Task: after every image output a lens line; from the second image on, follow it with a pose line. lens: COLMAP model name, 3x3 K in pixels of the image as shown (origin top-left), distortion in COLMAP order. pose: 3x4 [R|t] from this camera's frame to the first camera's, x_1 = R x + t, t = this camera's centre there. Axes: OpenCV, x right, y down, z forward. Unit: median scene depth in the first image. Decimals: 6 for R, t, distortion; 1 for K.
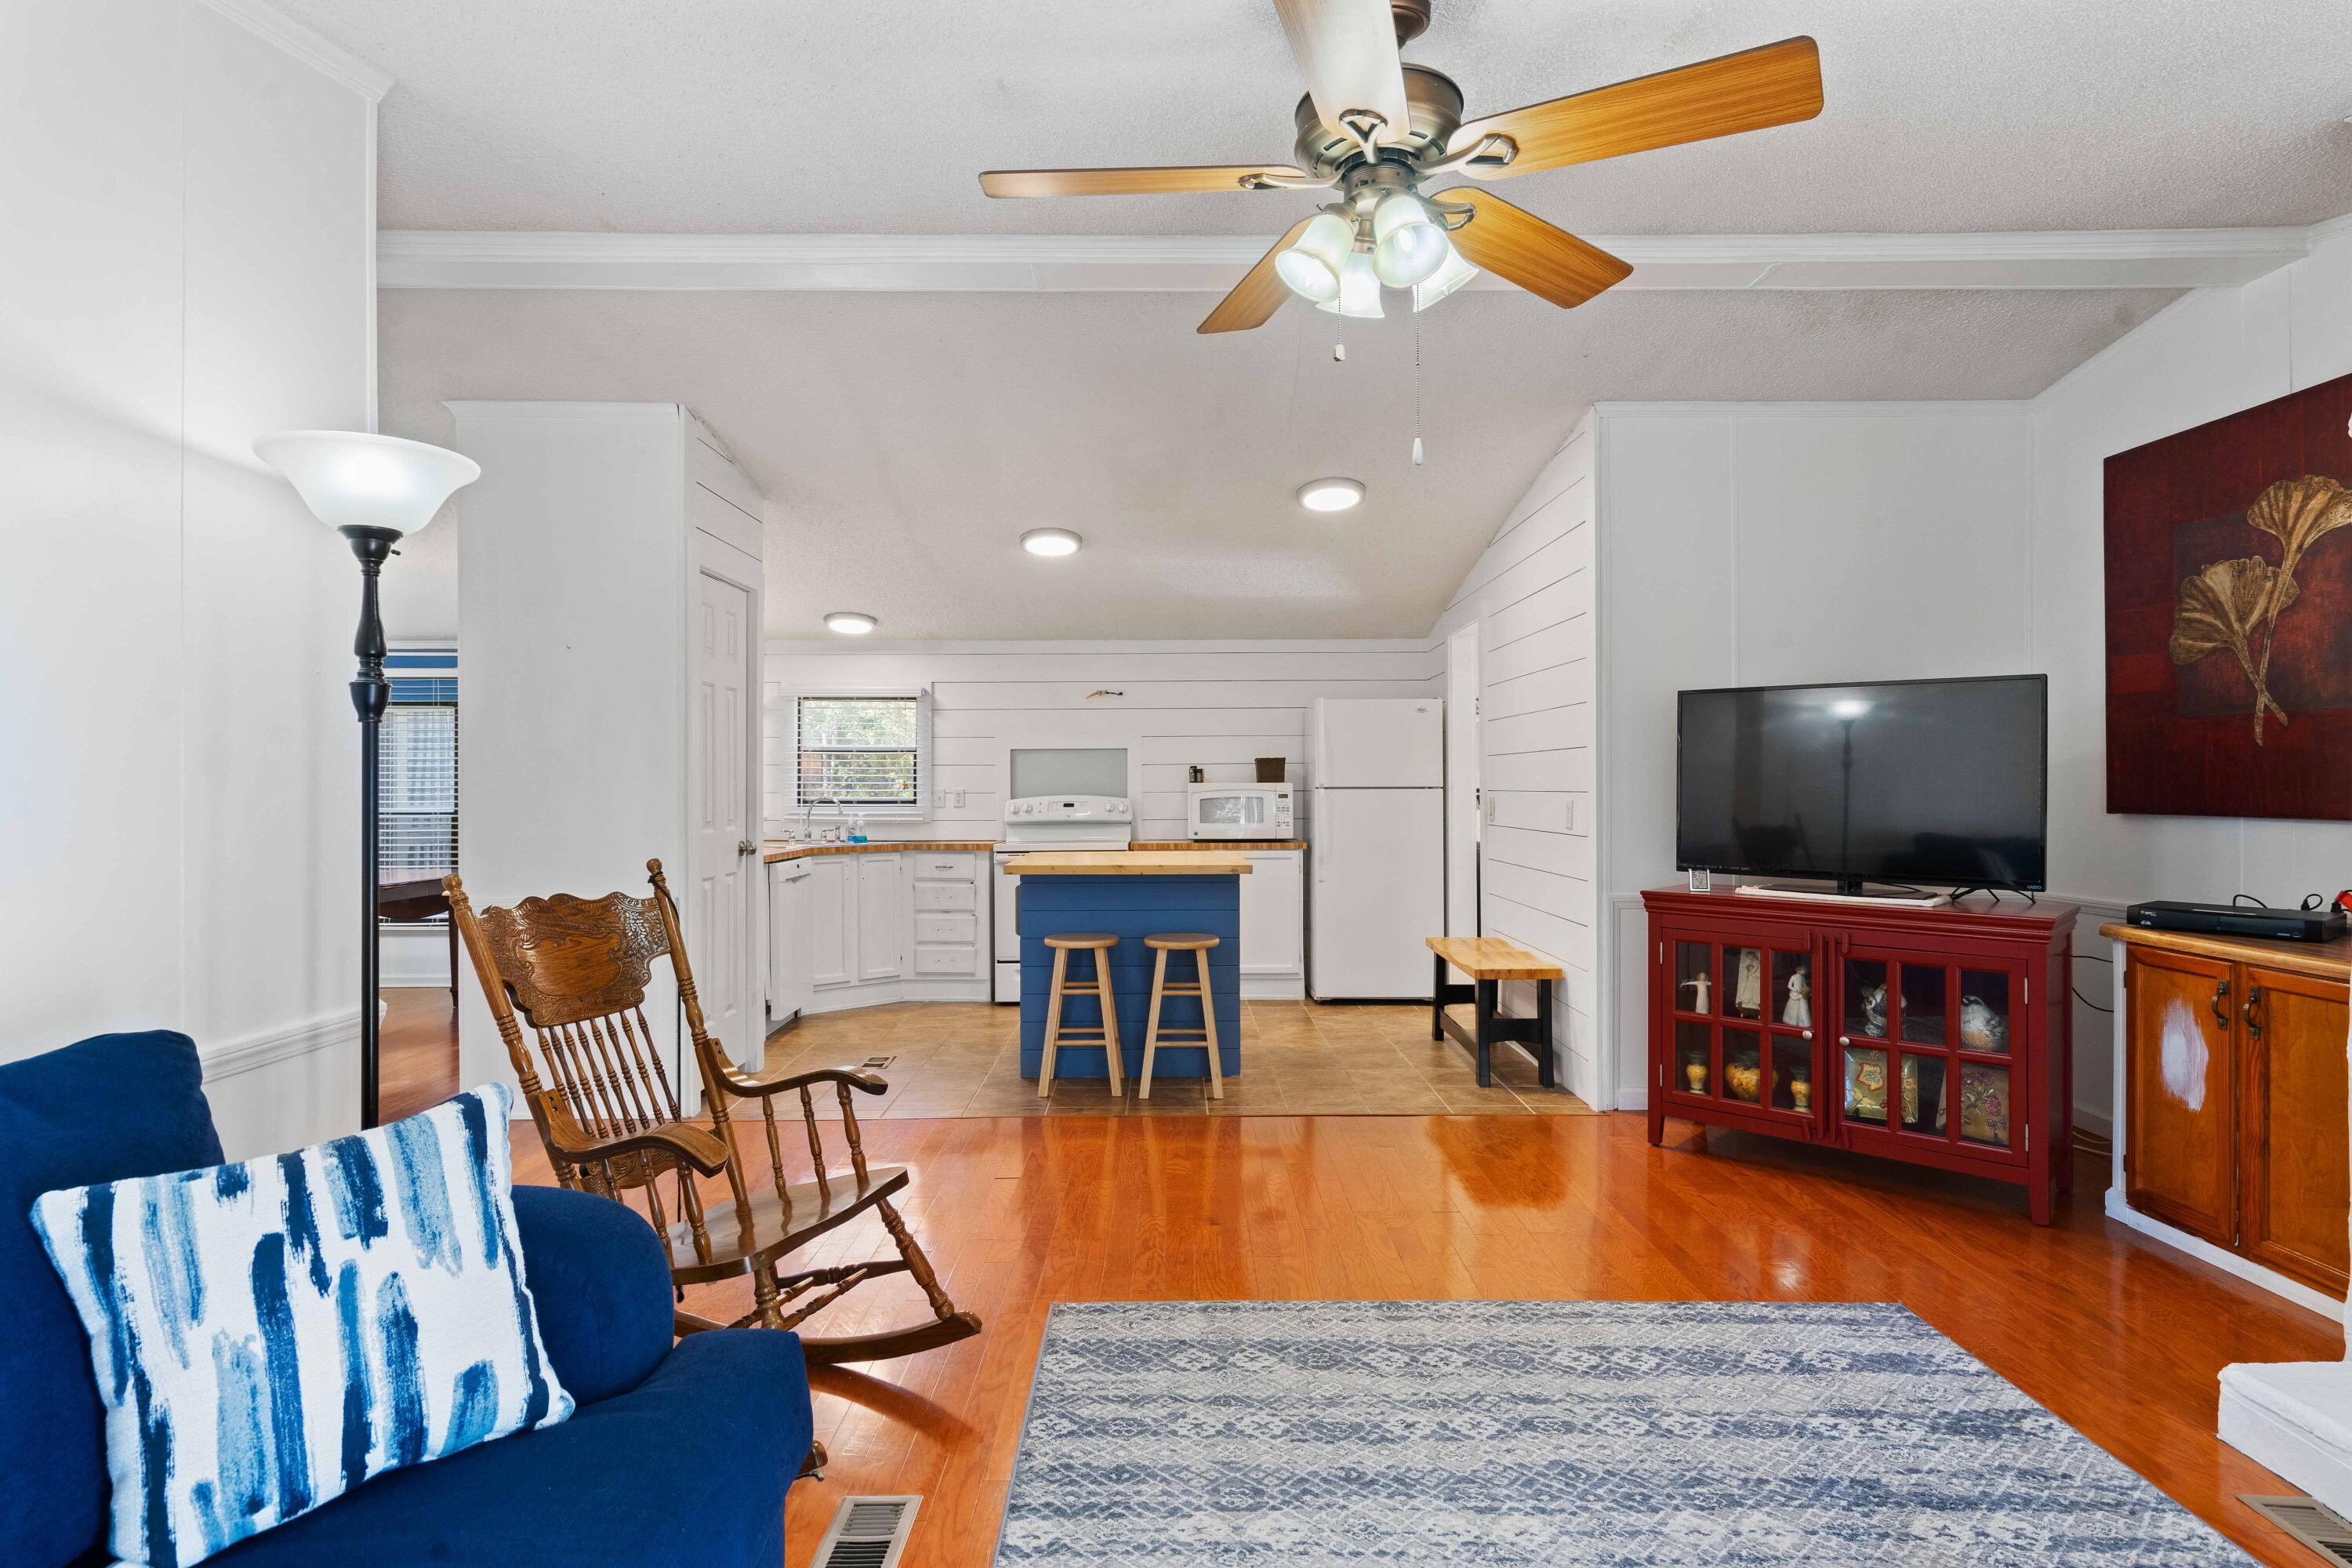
lens RADIAL K [[1261.6, 0, 1176.4], [0, 1261.6, 777.8], [0, 0, 1]] dist [-0.000139, -0.000007]
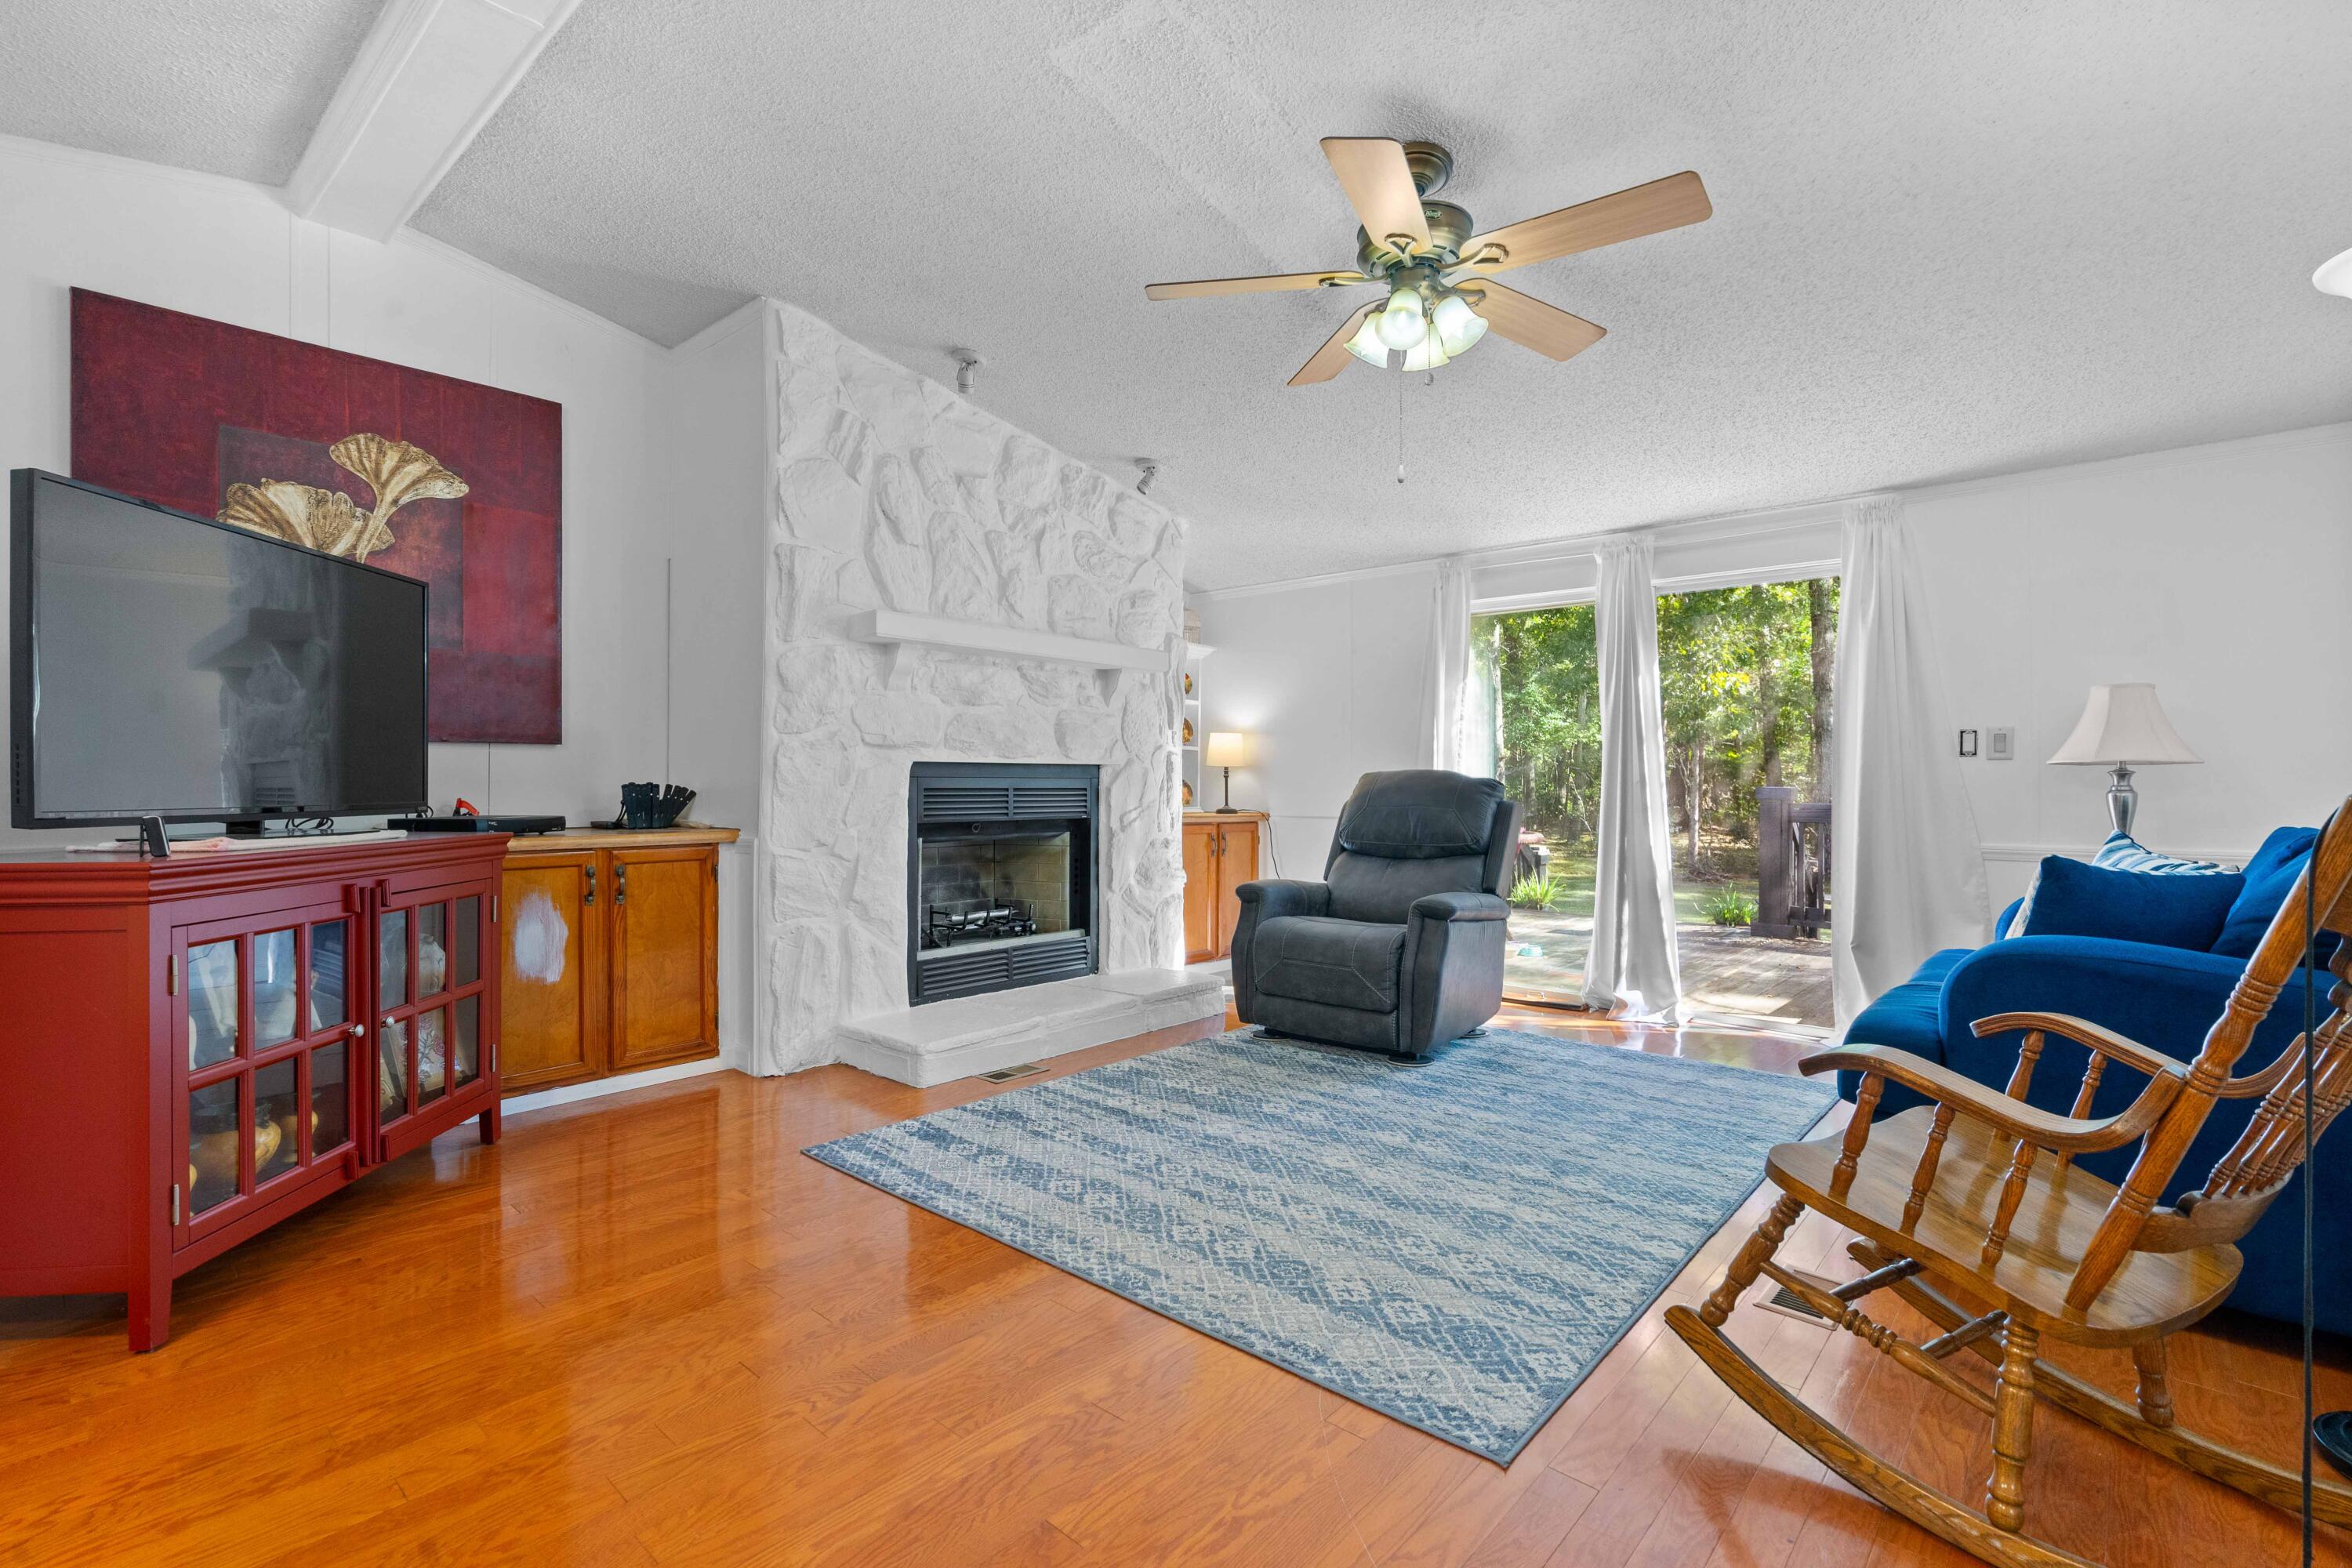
lens RADIAL K [[1070.6, 0, 1174.3], [0, 1070.6, 779.1], [0, 0, 1]] dist [-0.005503, -0.000537]
pose [[-0.748058, -0.002910, 0.663627, -0.147669], [-0.003729, 0.999993, 0.000181, 0.034952], [-0.663622, -0.002339, -0.748064, 0.679804]]
